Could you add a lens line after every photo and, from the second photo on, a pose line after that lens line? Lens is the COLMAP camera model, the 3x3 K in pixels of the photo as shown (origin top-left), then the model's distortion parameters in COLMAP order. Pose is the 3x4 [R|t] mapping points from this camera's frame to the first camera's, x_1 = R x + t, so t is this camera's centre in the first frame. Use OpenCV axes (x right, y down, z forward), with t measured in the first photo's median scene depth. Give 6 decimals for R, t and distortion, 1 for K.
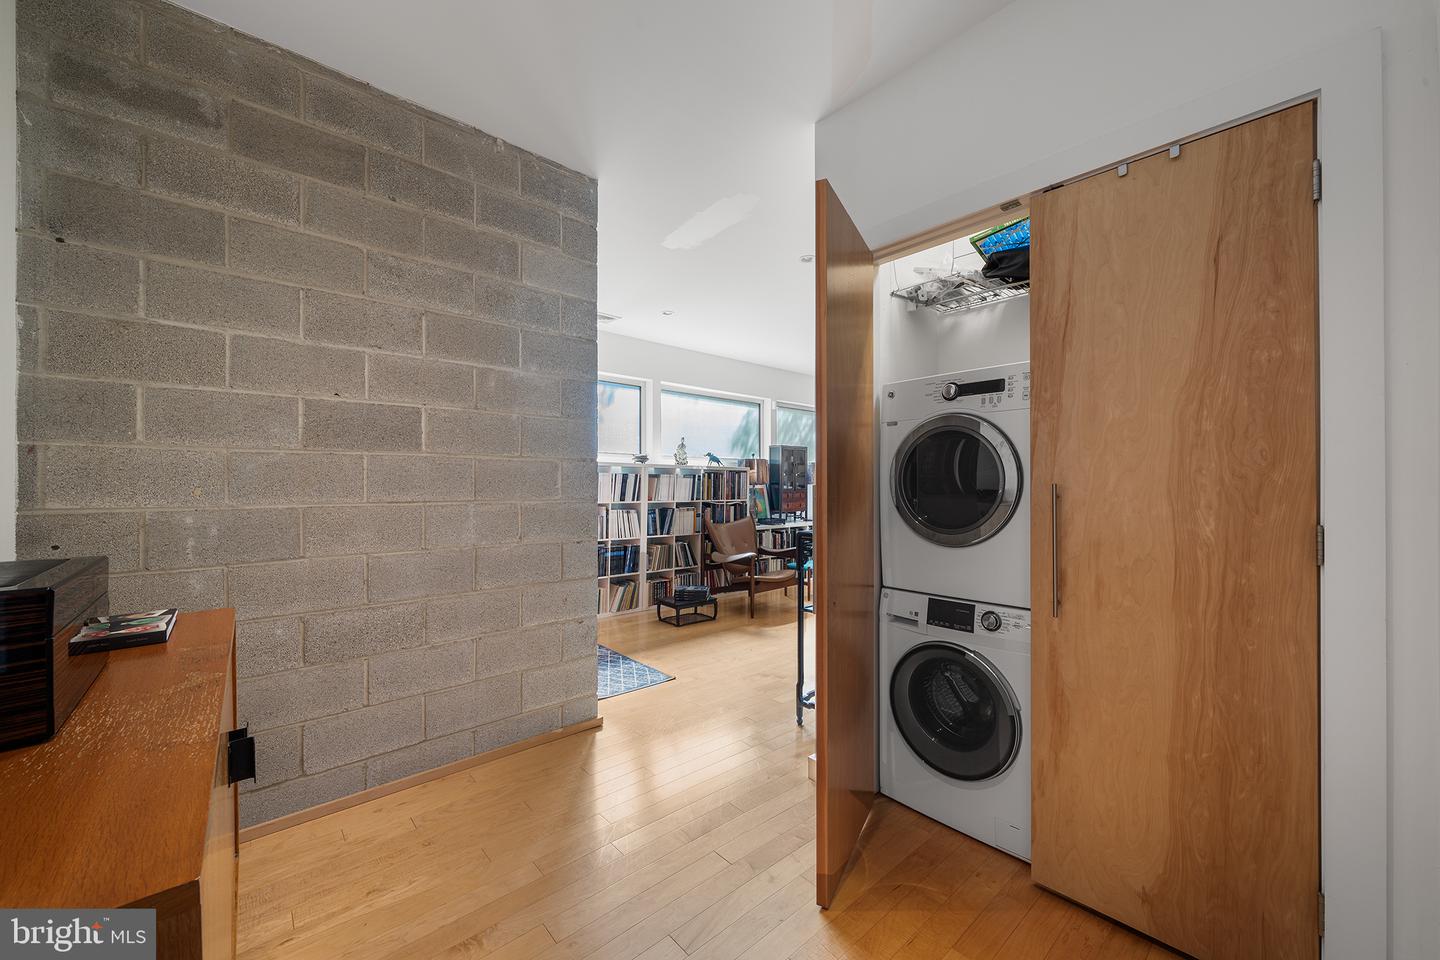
lens RADIAL K [[529.3, 0, 717.9], [0, 529.3, 483.3], [0, 0, 1]] dist [-0.003923, 0.000057]
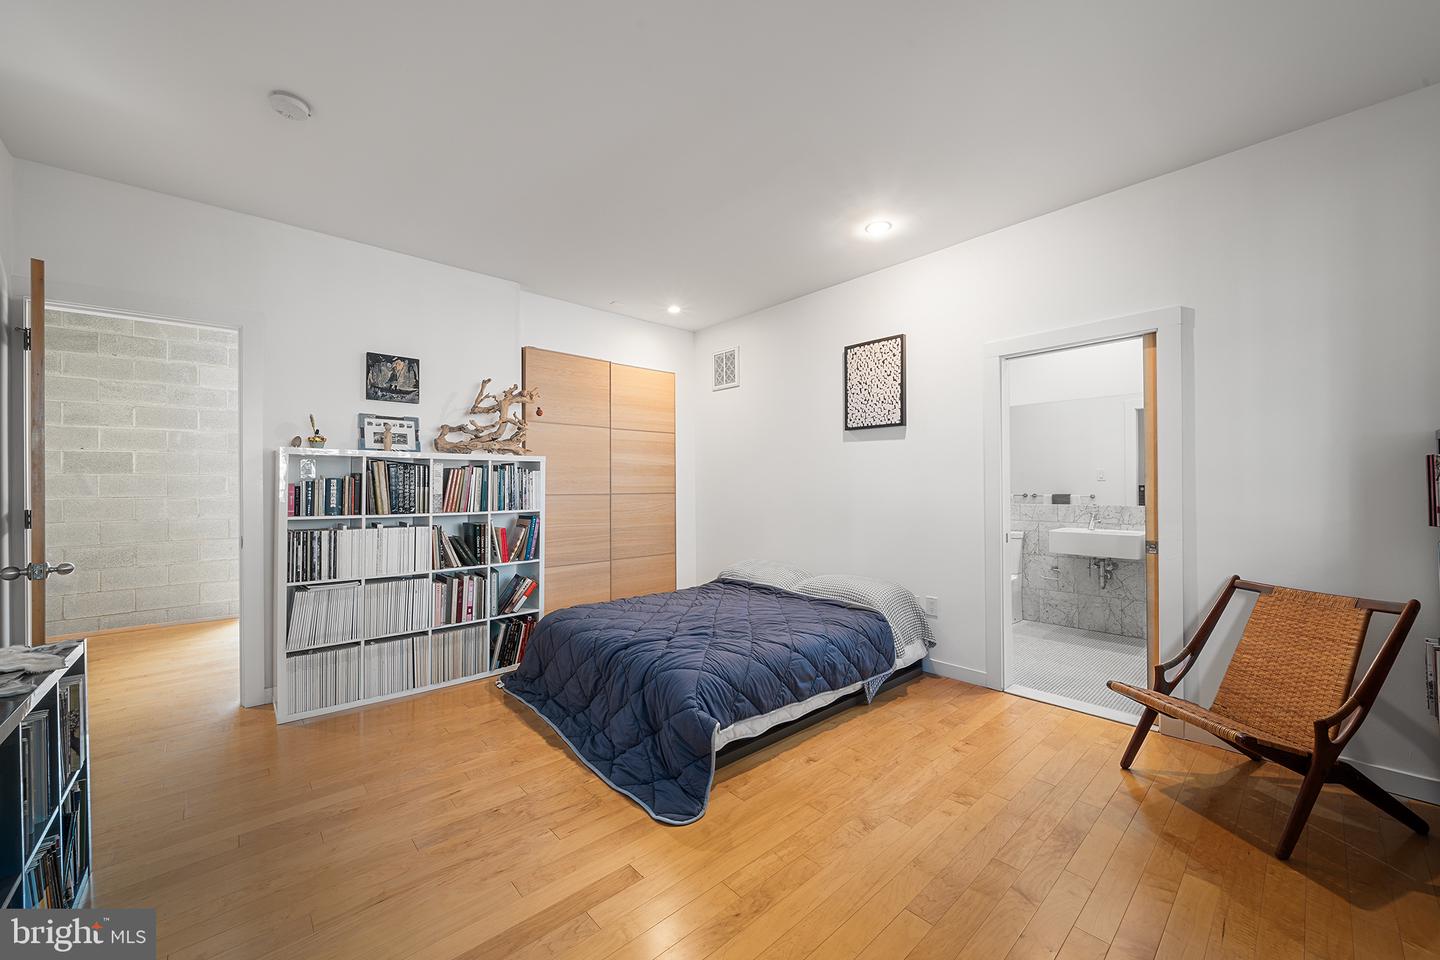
lens RADIAL K [[529.3, 0, 720.8], [0, 529.3, 481.4], [0, 0, 1]] dist [-0.003923, 0.000057]
pose [[0.999965, -0.000200, 0.008324, 1.712094], [0.000170, 0.999994, 0.003546, -0.033853], [-0.008325, -0.003545, 0.999959, -1.083021]]
